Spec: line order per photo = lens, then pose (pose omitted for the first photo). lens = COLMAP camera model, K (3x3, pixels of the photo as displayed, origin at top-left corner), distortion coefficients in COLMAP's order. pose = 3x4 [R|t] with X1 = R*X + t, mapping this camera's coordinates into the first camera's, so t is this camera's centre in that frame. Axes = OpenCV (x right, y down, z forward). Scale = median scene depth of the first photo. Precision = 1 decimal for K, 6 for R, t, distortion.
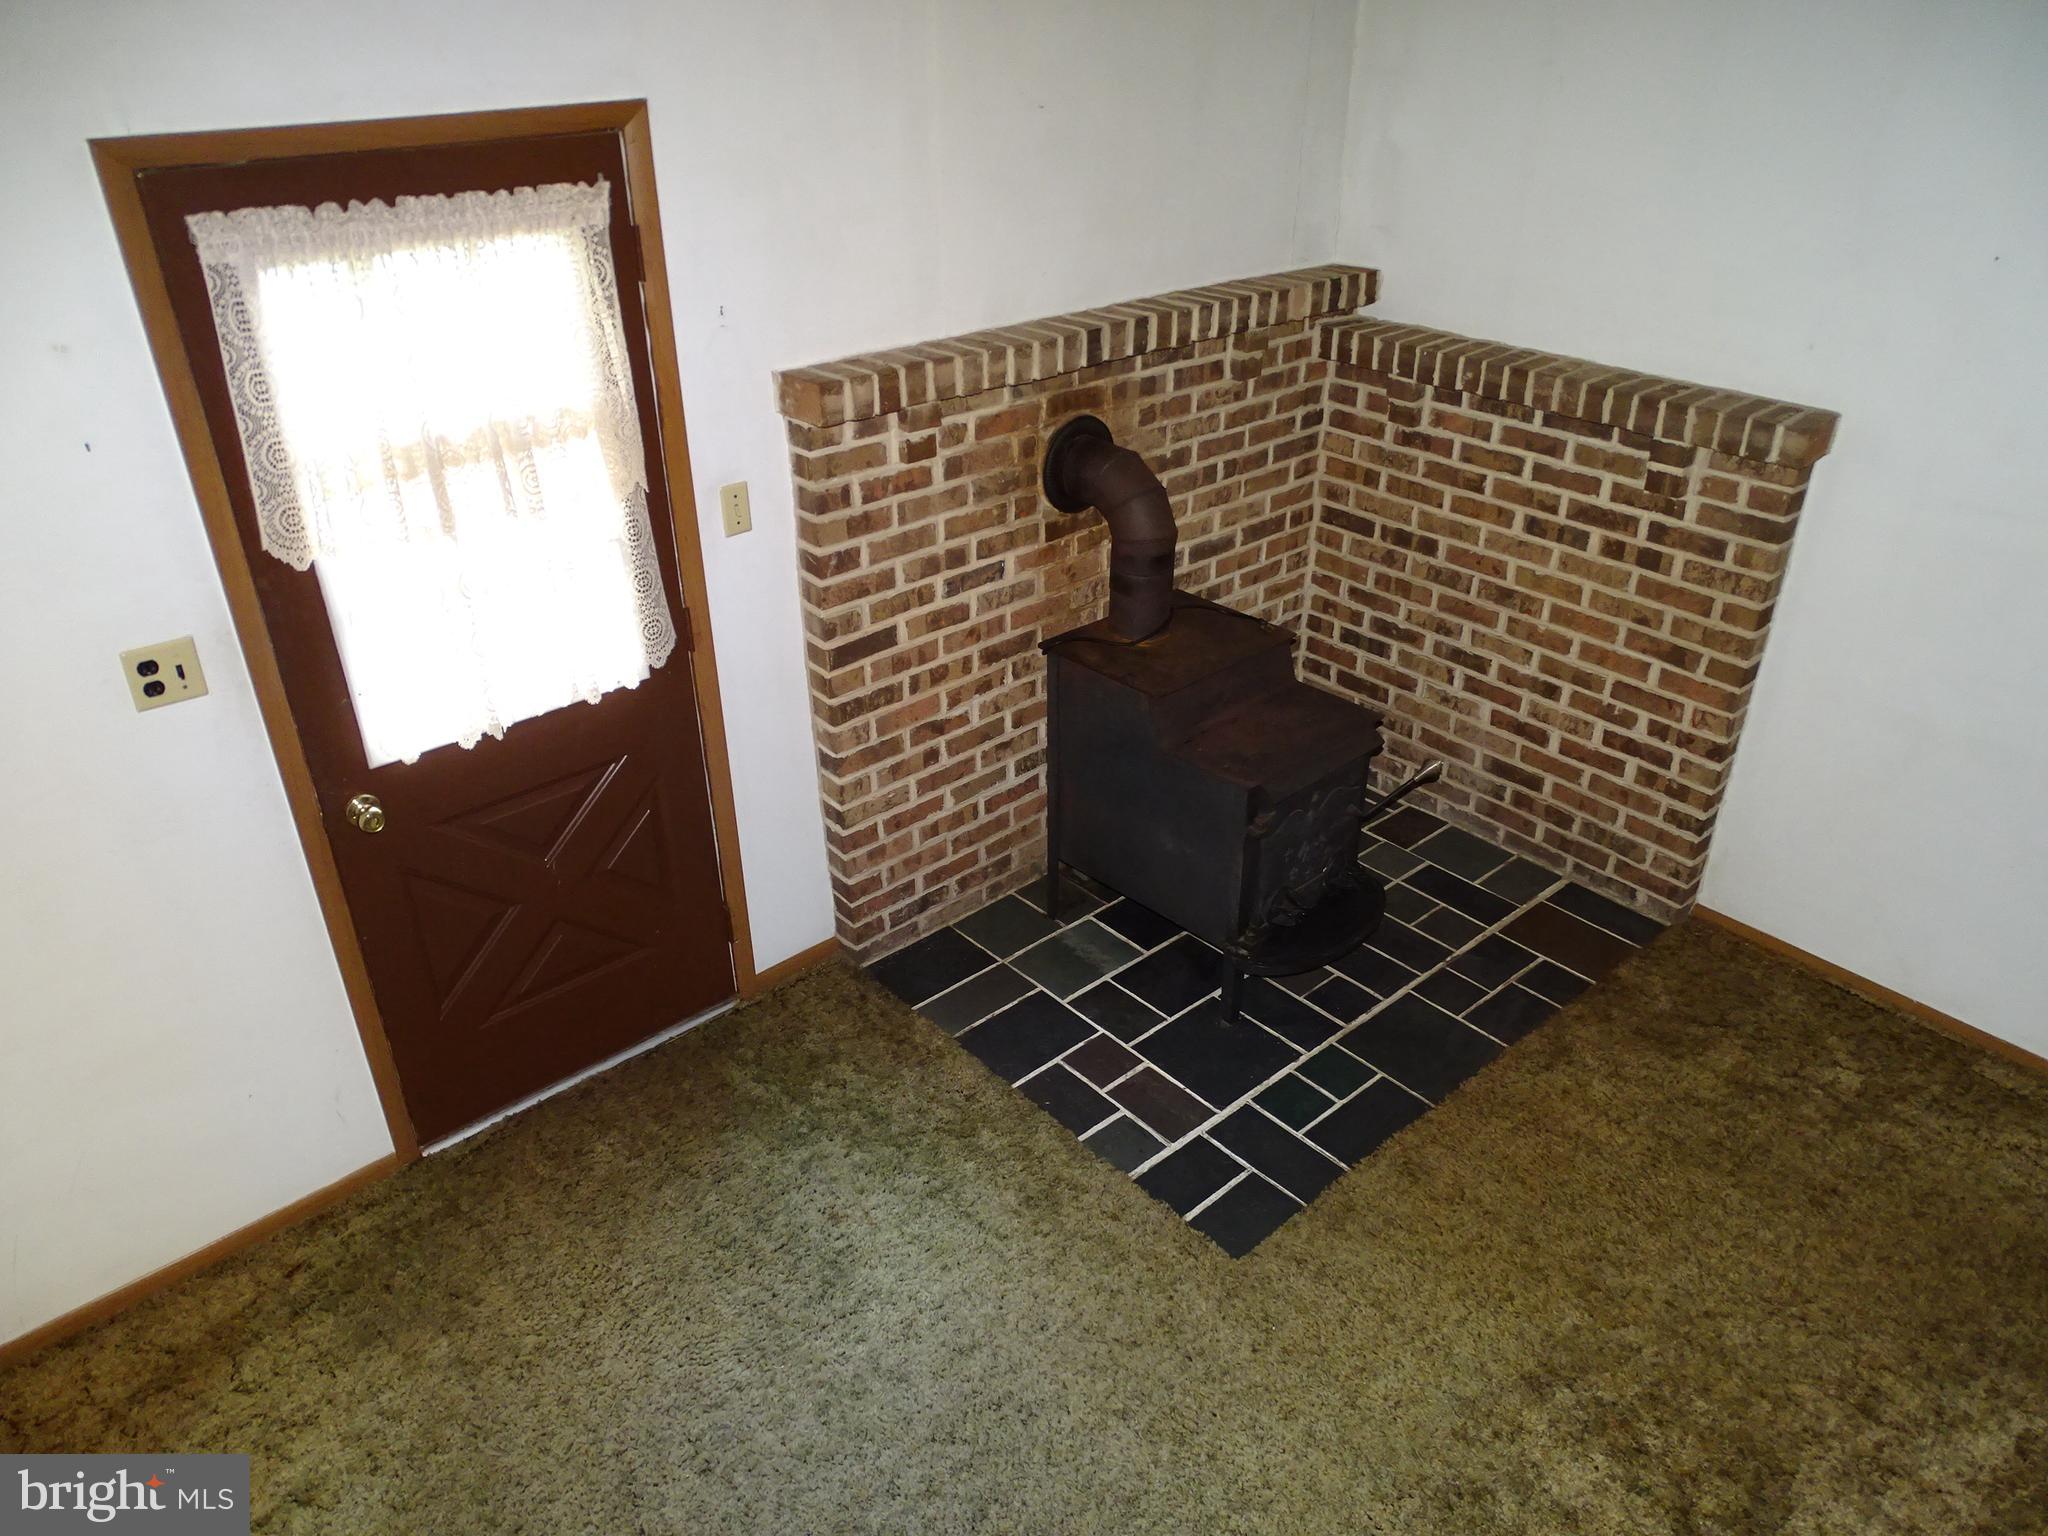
lens RADIAL K [[1454.7, 0, 1009.4], [0, 1454.7, 771.4], [0, 0, 1]] dist [-0.016203, 0.006741]
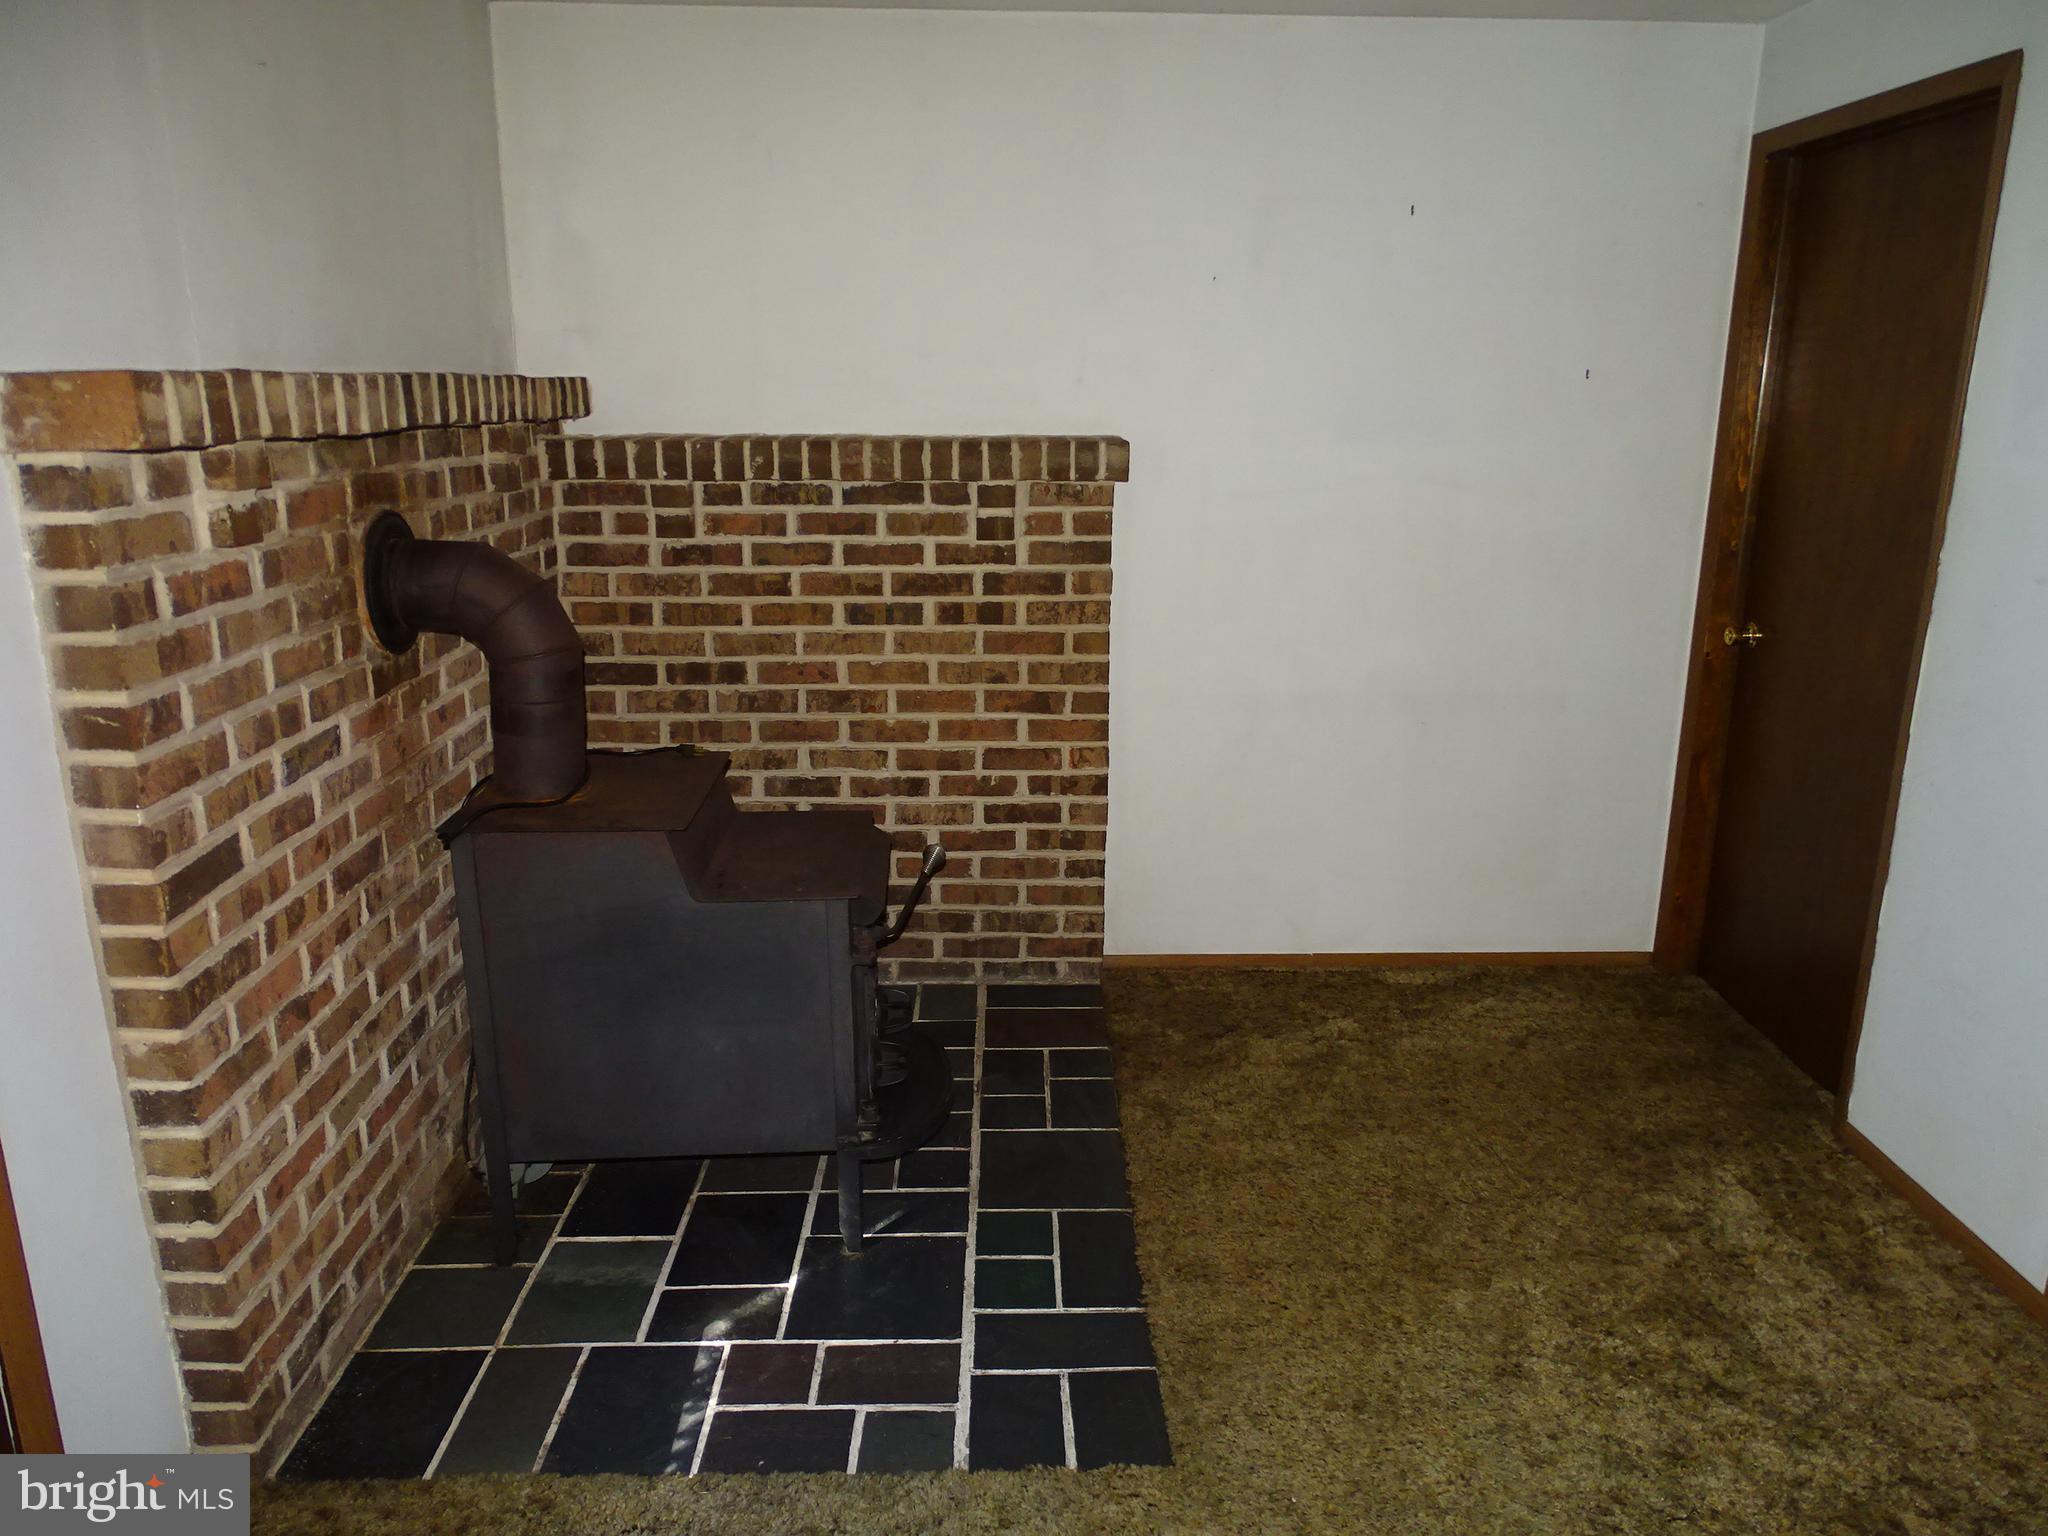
lens RADIAL K [[1454.7, 0, 1025.5], [0, 1454.7, 761.7], [0, 0, 1]] dist [-0.016203, 0.006741]
pose [[0.638823, -0.186827, 0.746325, -0.288985], [0.375574, 0.922355, -0.090584, 0.042693], [-0.671453, 0.338167, 0.659389, 0.369874]]
